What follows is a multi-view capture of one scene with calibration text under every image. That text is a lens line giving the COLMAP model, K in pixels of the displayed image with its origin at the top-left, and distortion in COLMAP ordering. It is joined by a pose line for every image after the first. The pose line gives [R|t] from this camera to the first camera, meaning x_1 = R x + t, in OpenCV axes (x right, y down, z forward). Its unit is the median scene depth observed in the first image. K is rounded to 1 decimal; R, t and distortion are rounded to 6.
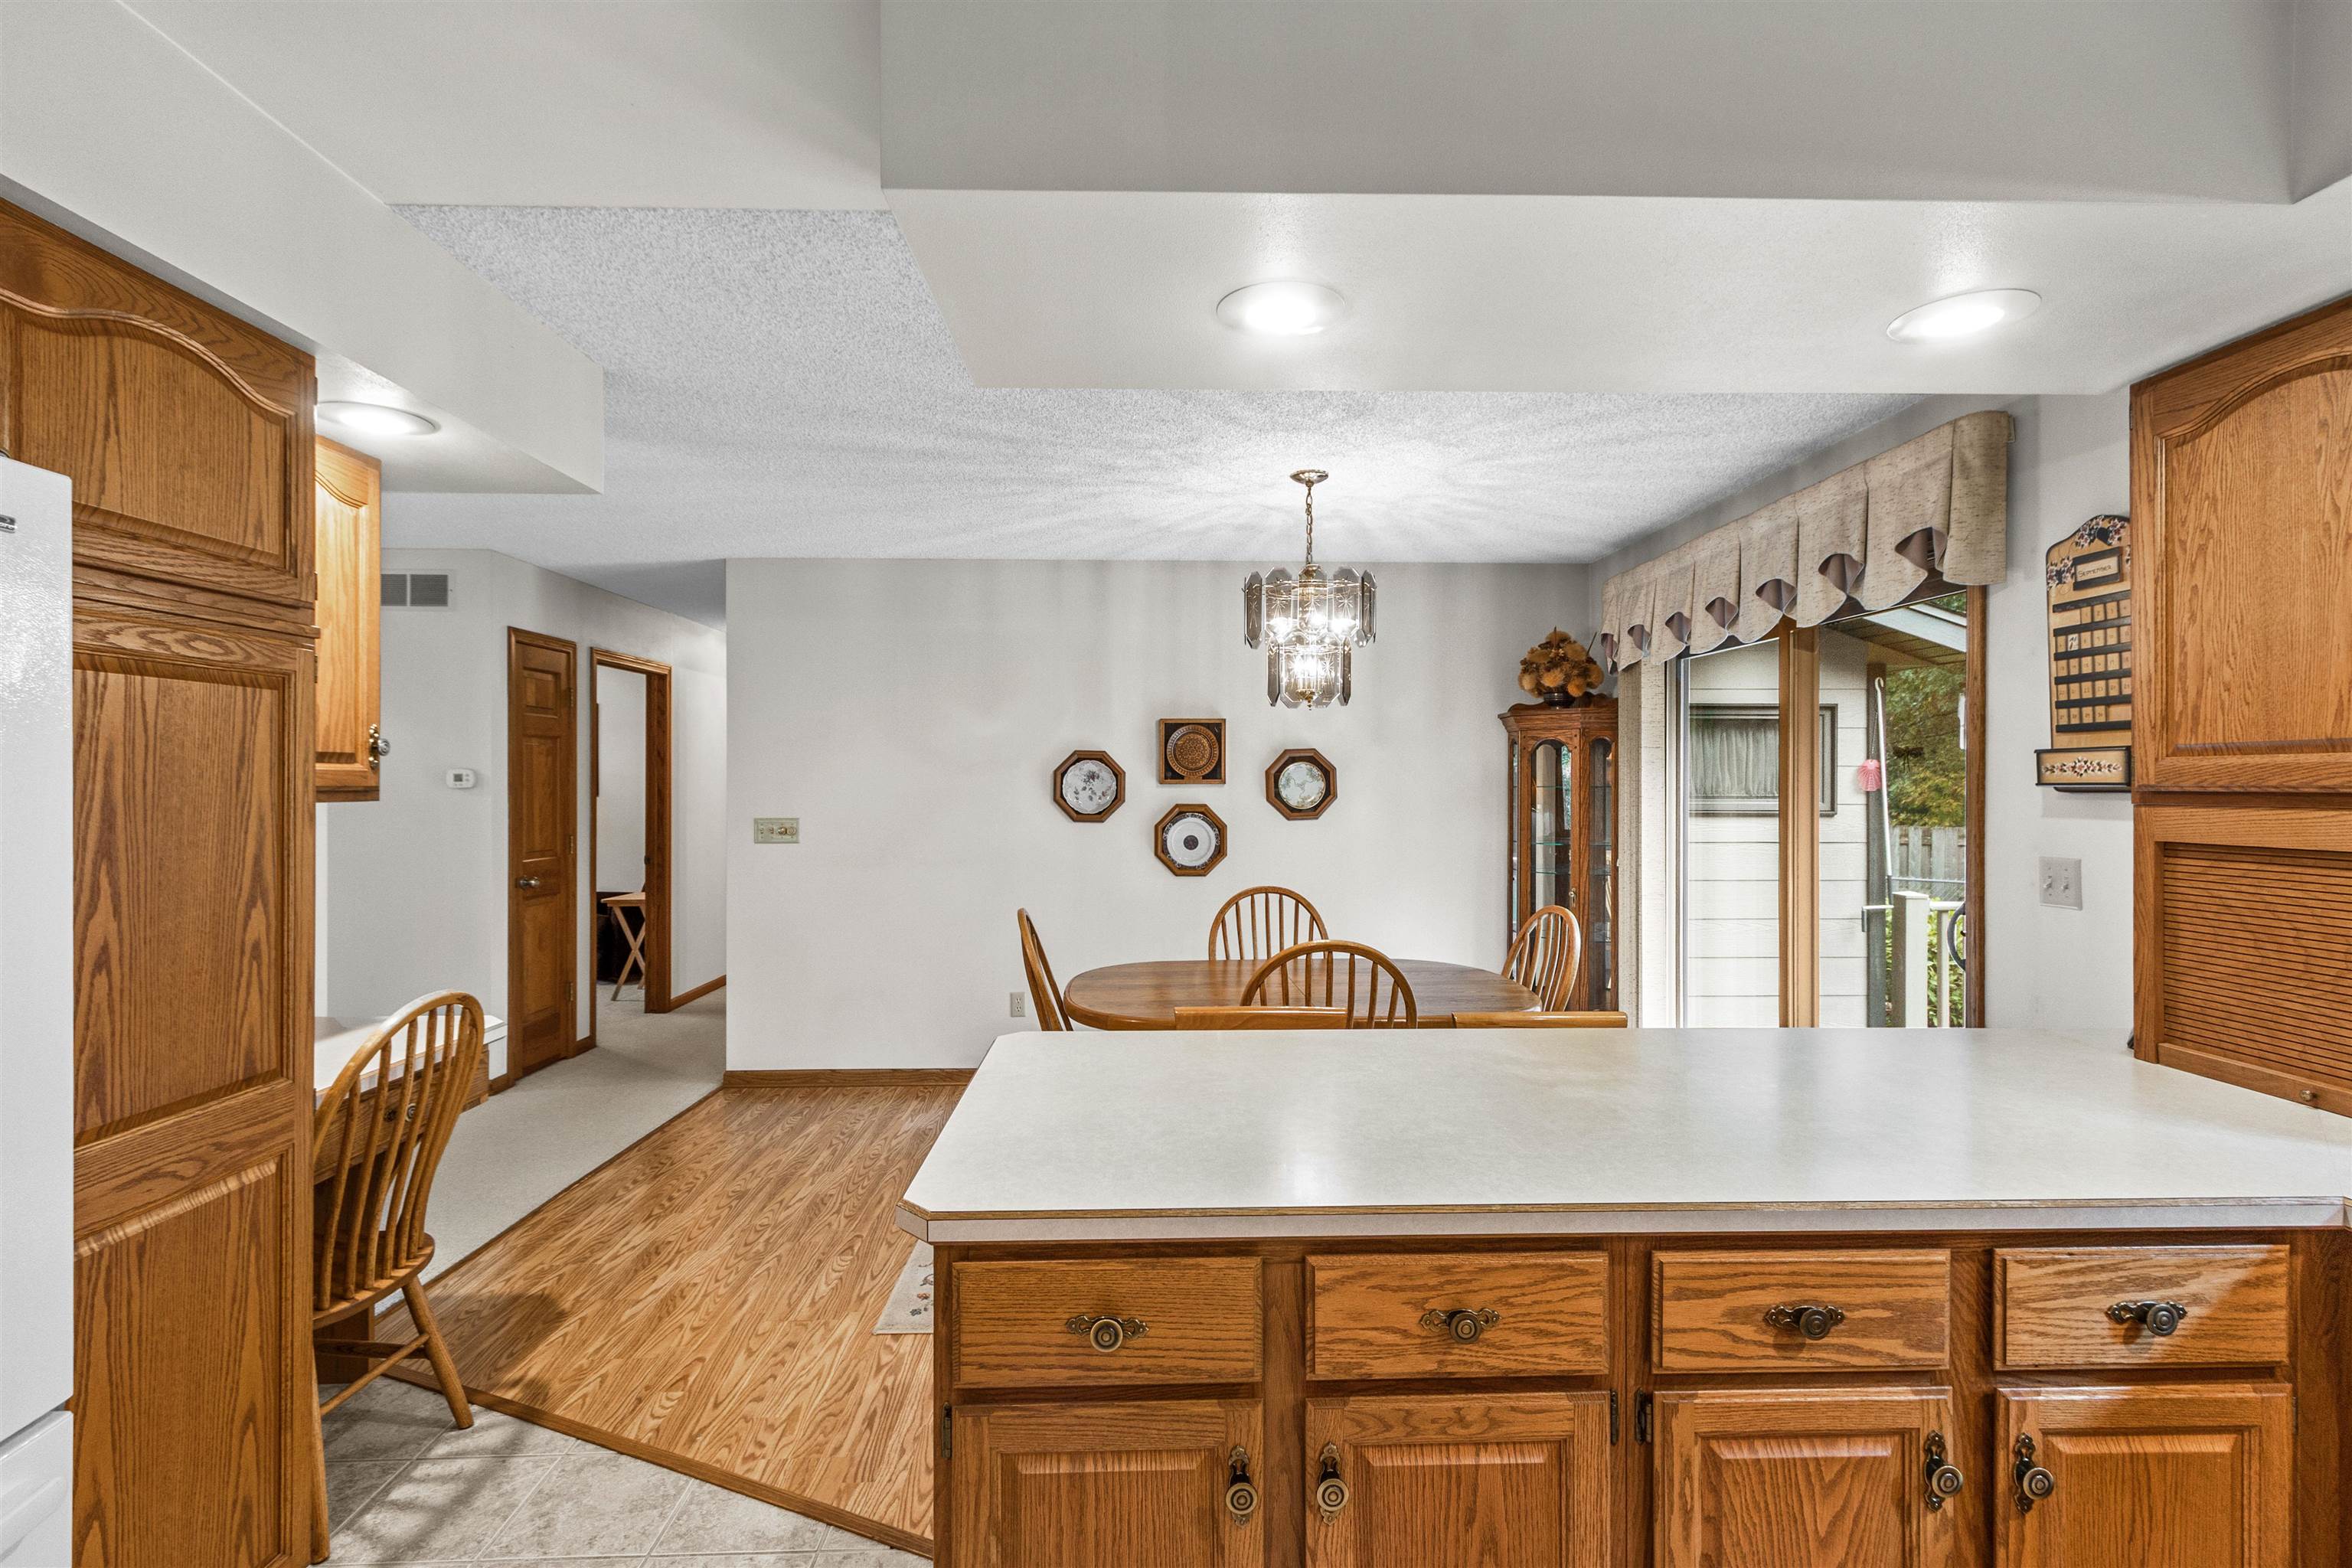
lens RADIAL K [[1095.6, 0, 1195.2], [0, 1095.6, 781.9], [0, 0, 1]] dist [0.003040, 0.000511]
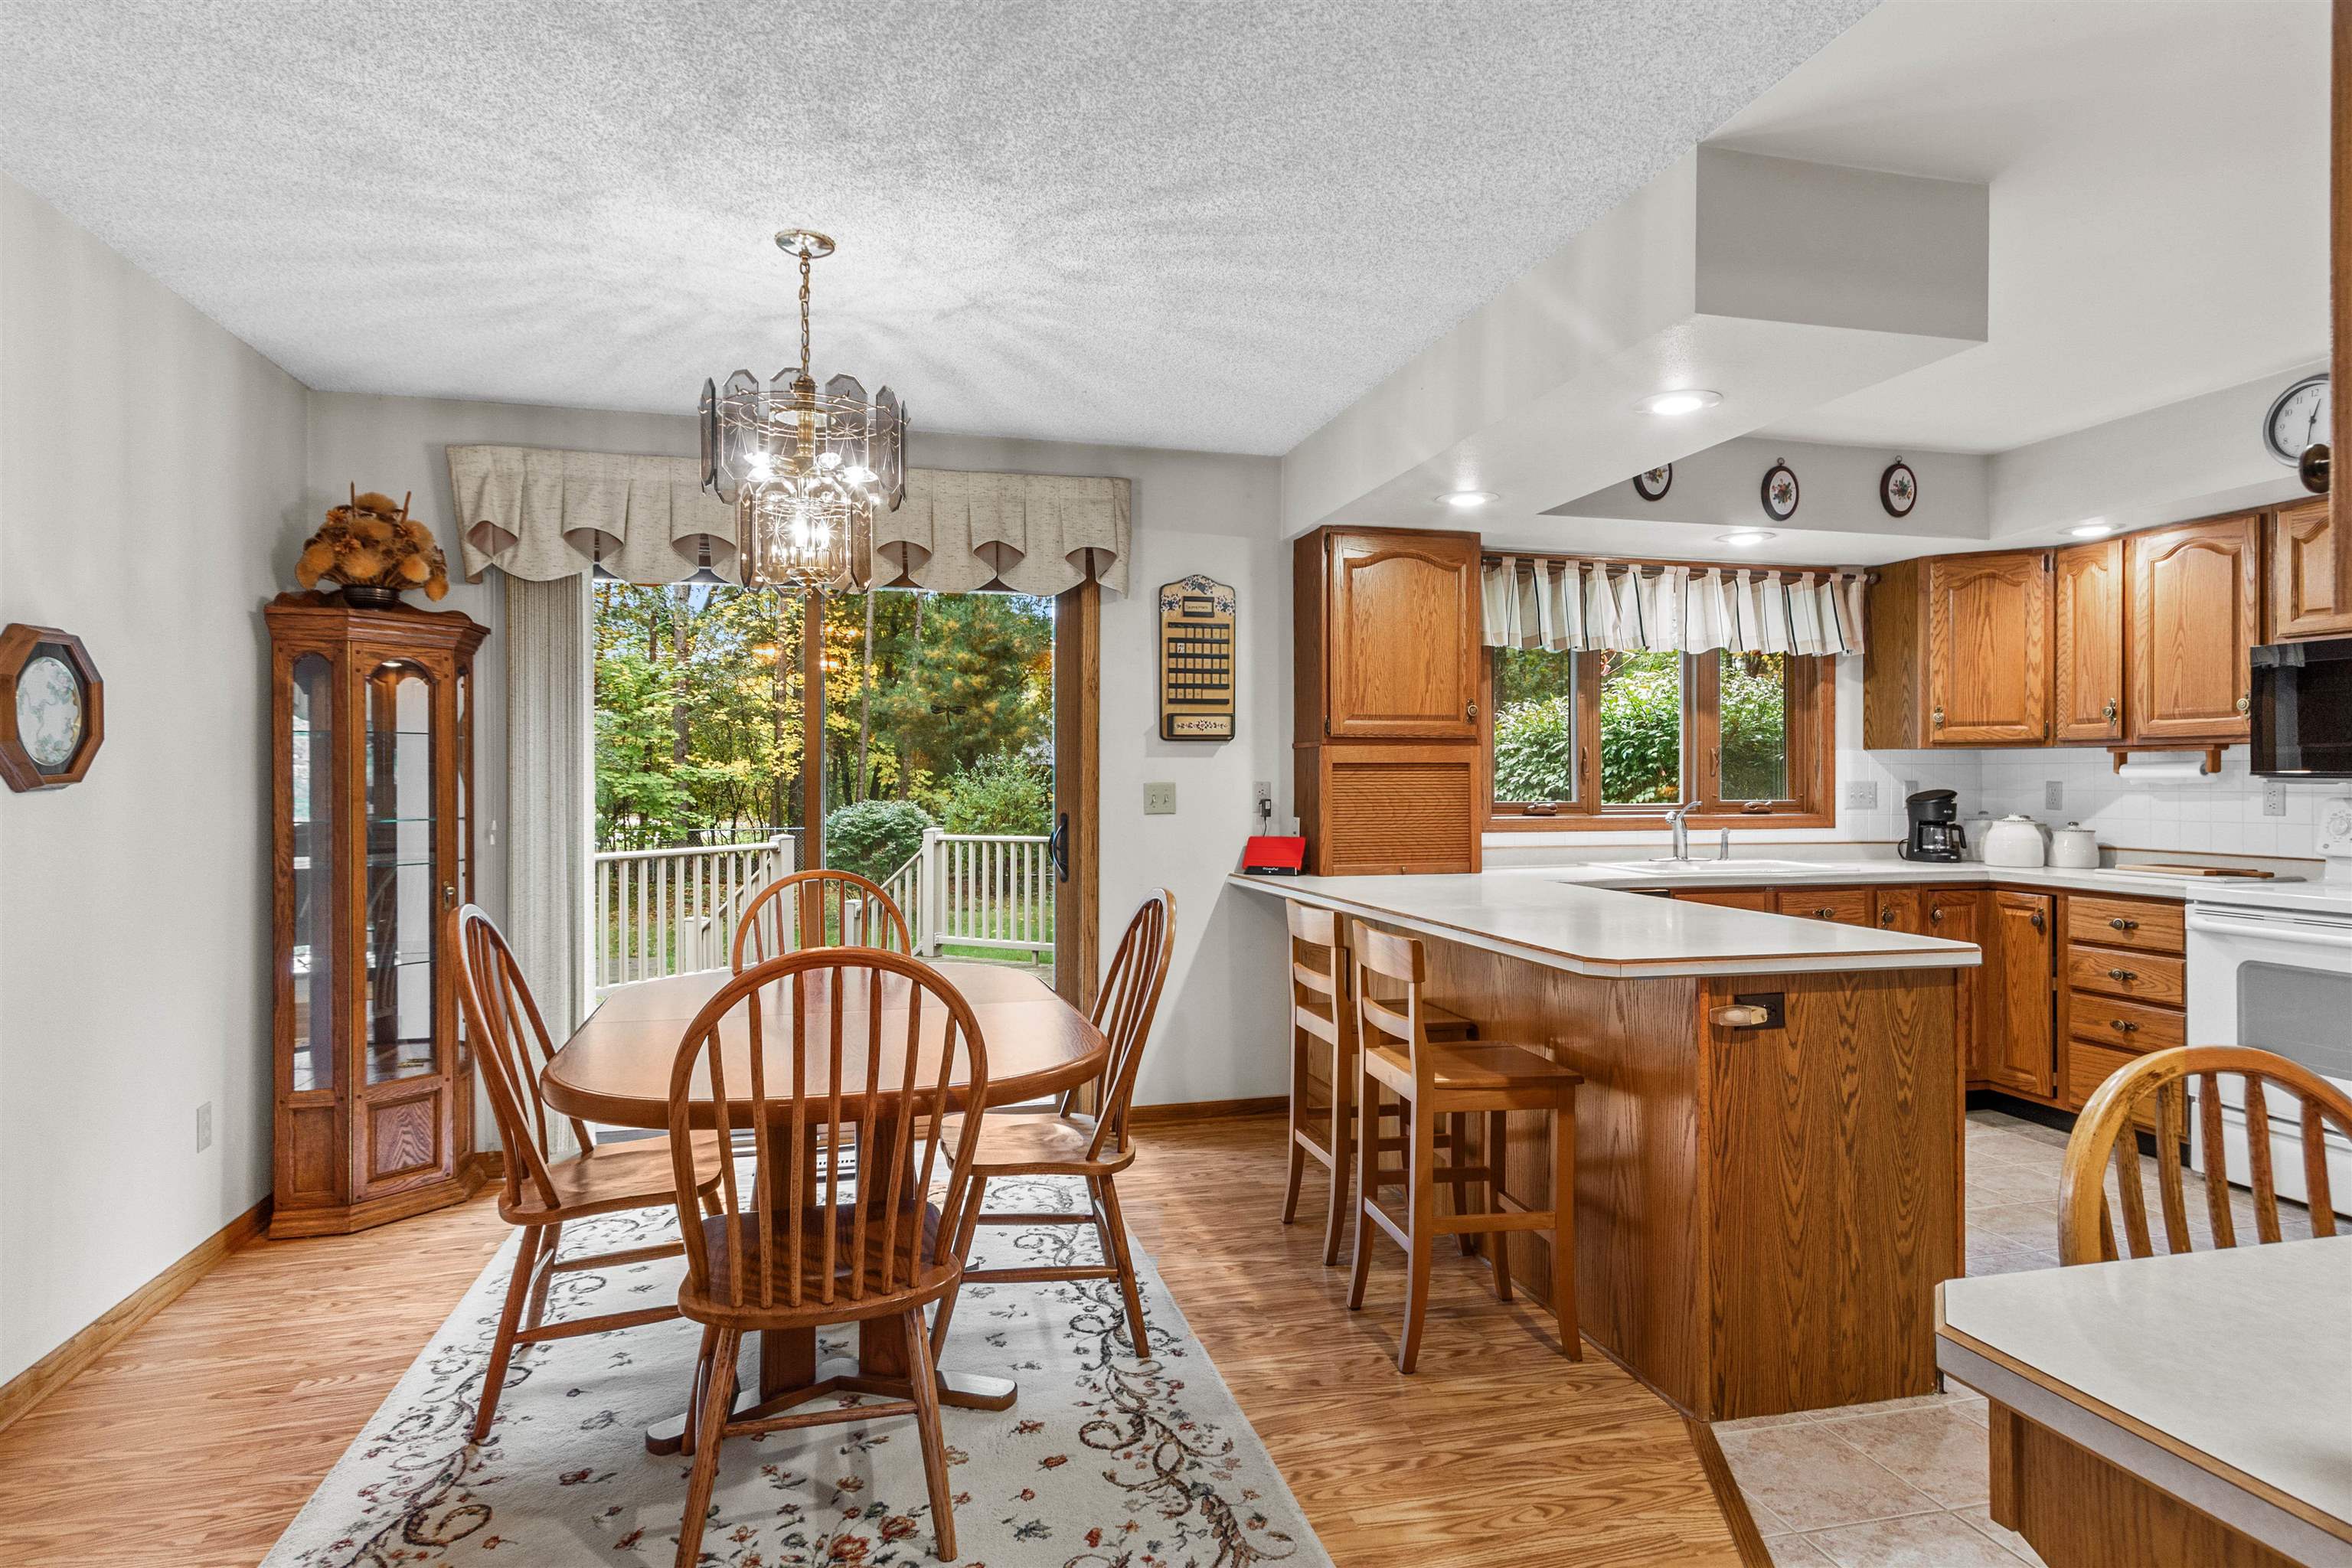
lens RADIAL K [[1280.8, 0, 1180.5], [0, 1280.8, 774.3], [0, 0, 1]] dist [0.018278, -0.002247]
pose [[-0.220489, 0.002213, 0.975387, -1.415007], [0.003049, 0.999994, -0.001580, 0.083870], [-0.975385, 0.002626, -0.220494, 1.930779]]
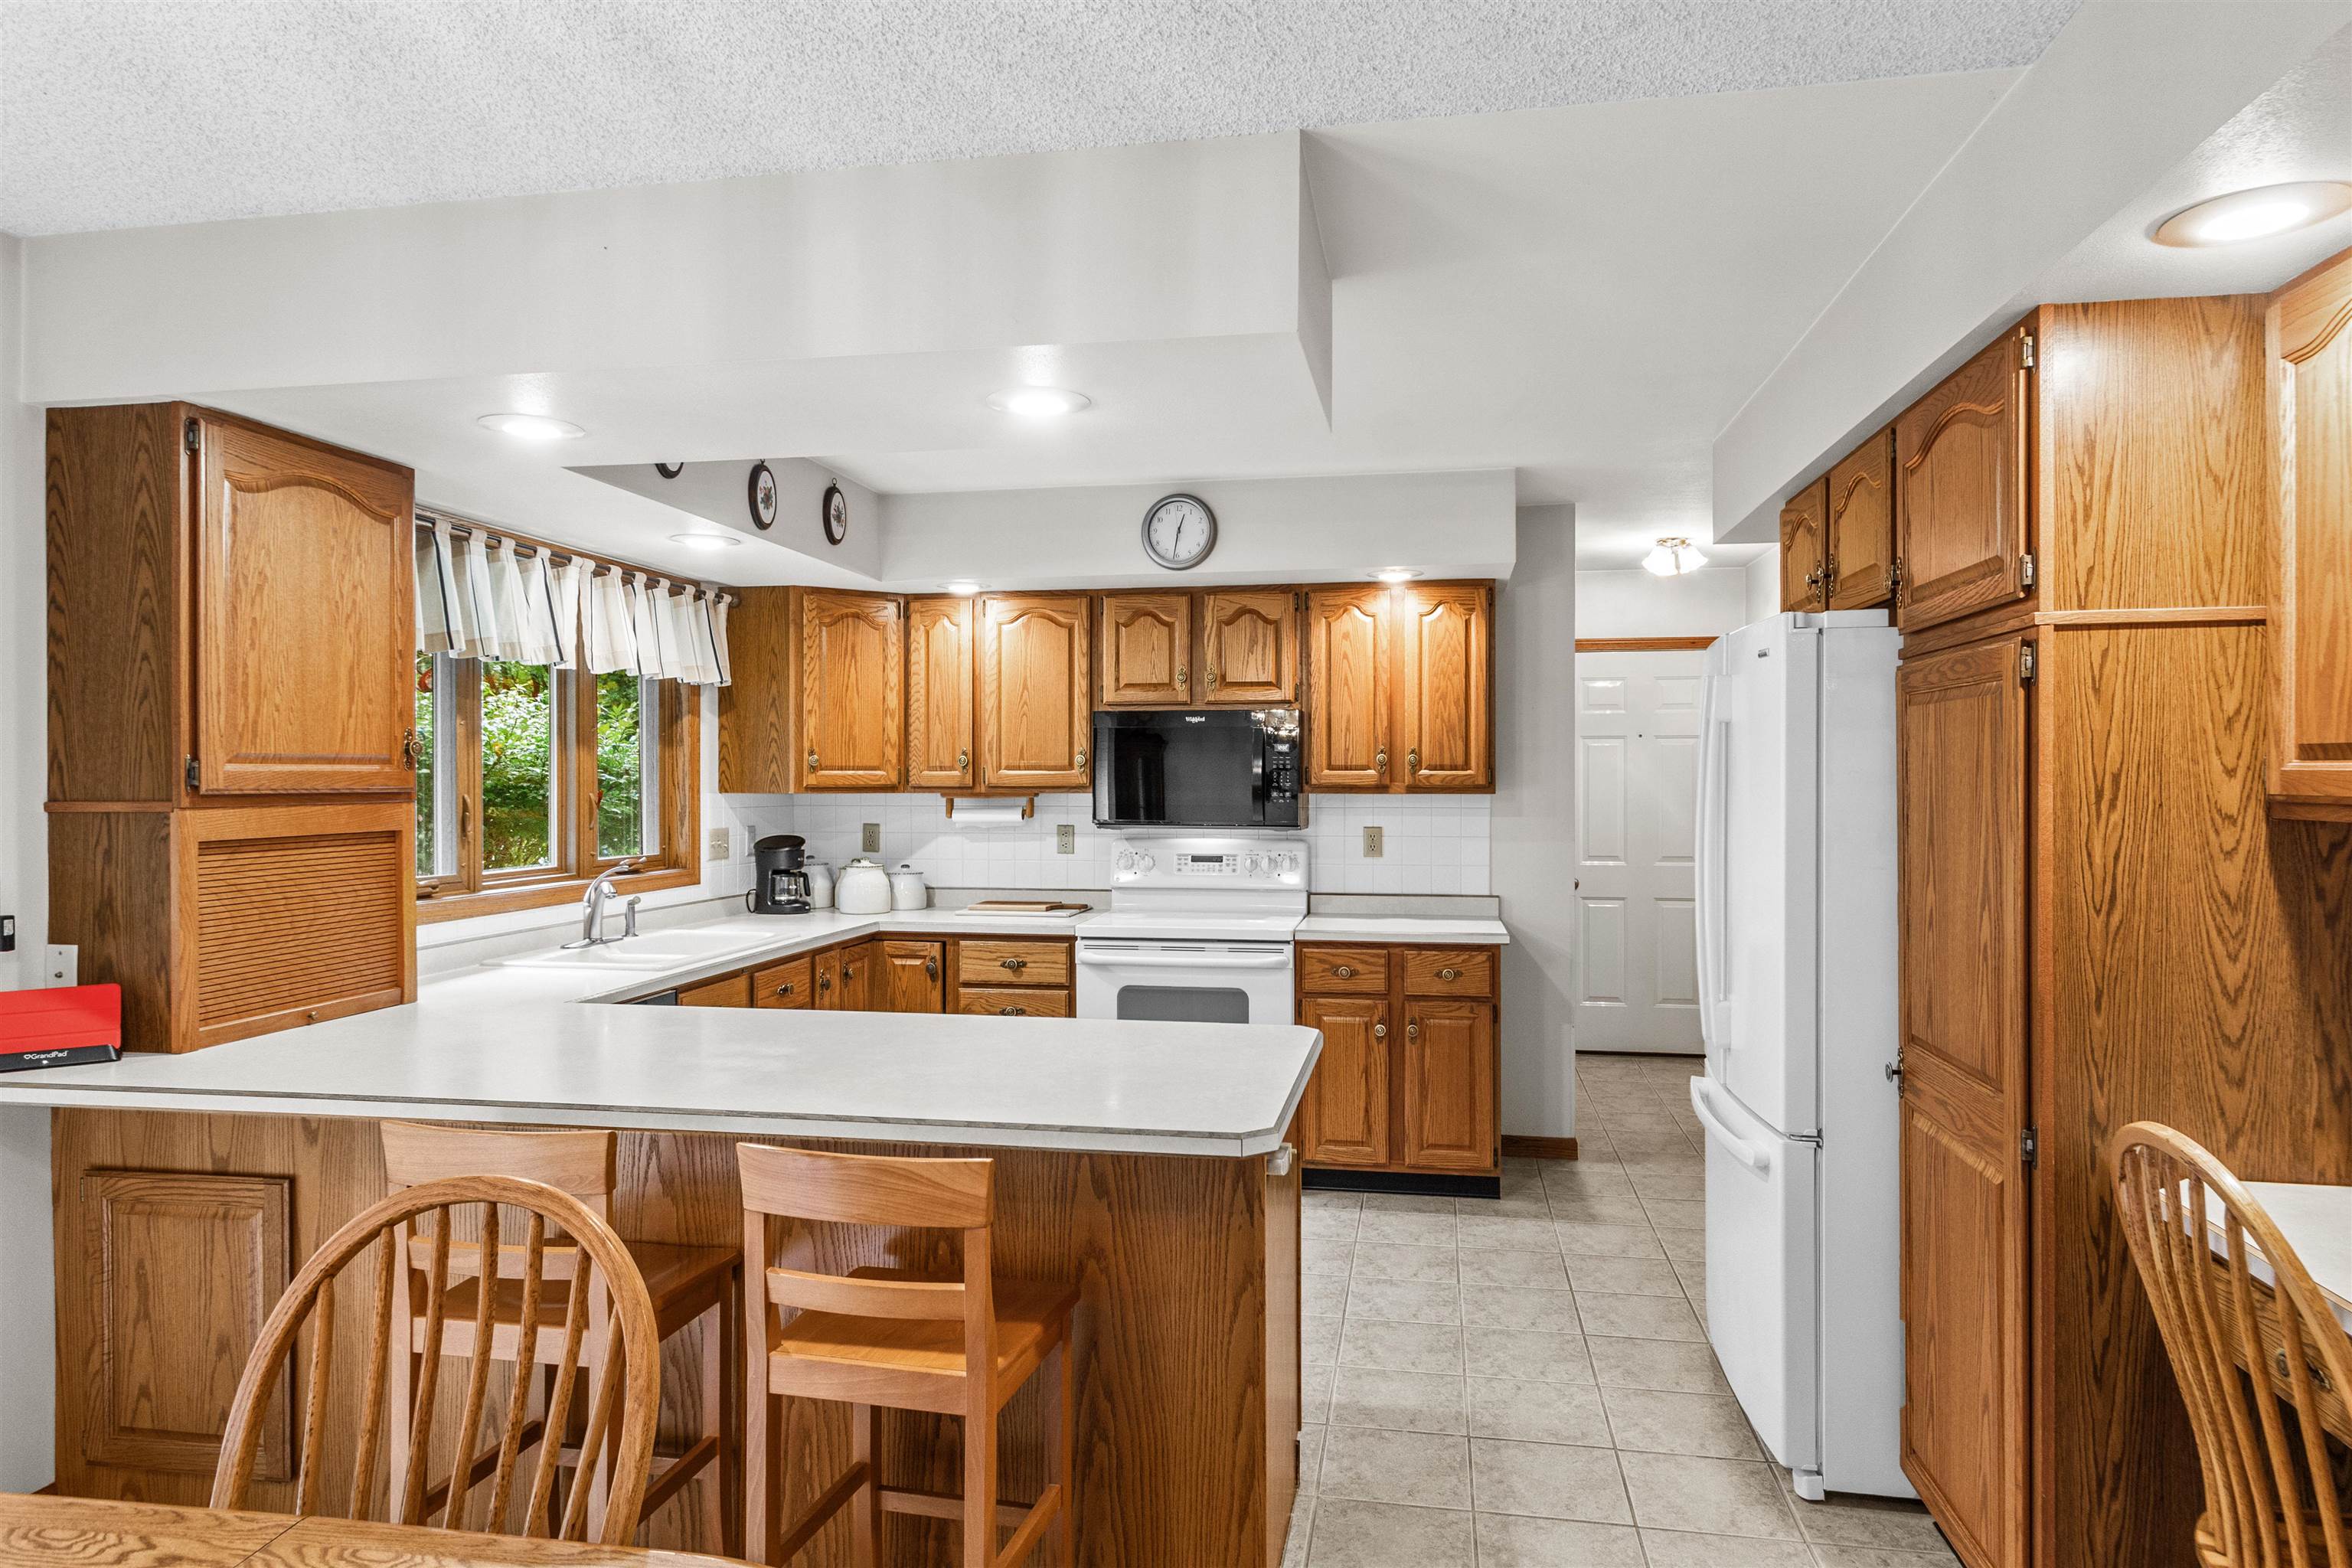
lens RADIAL K [[1393.2, 0, 1187.4], [0, 1393.2, 784.9], [0, 0, 1]] dist [0.000735, -0.000507]
pose [[-0.977627, -0.001160, 0.210343, -0.382801], [0.000626, 0.999964, 0.008422, -0.013270], [-0.210345, 0.008365, -0.977591, 2.315331]]
